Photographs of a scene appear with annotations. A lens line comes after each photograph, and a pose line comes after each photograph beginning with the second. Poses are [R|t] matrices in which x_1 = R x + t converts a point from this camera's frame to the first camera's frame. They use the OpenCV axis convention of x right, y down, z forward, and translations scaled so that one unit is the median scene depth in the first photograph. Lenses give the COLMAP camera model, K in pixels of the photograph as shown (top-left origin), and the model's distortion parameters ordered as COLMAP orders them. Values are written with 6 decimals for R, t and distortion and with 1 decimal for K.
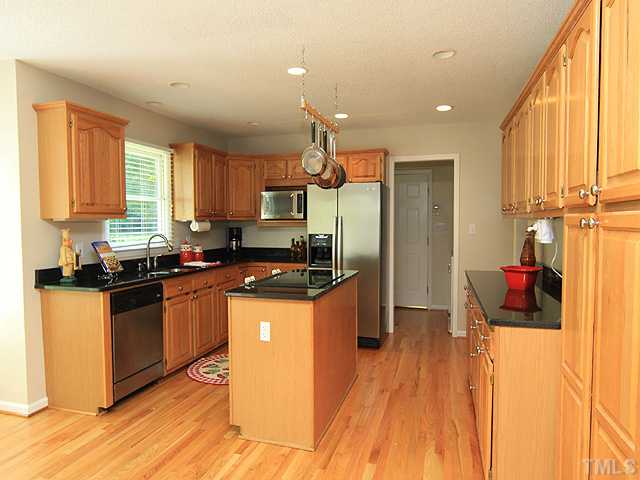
lens RADIAL K [[413.3, 0, 319.1], [0, 413.3, 242.2], [0, 0, 1]] dist [-0.000593, -0.002020]
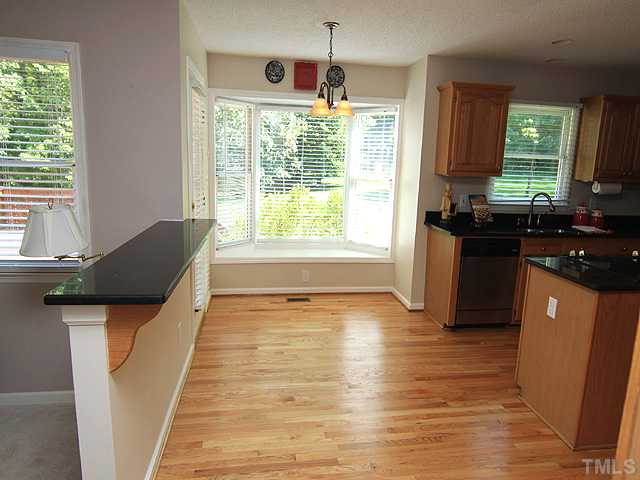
lens RADIAL K [[413.3, 0, 319.7], [0, 413.3, 235.5], [0, 0, 1]] dist [-0.000593, -0.002020]
pose [[0.427252, 0.190187, -0.883903, 0.339703], [-0.085041, 0.981745, 0.170133, -0.049146], [0.900124, 0.002478, 0.435626, 0.072178]]
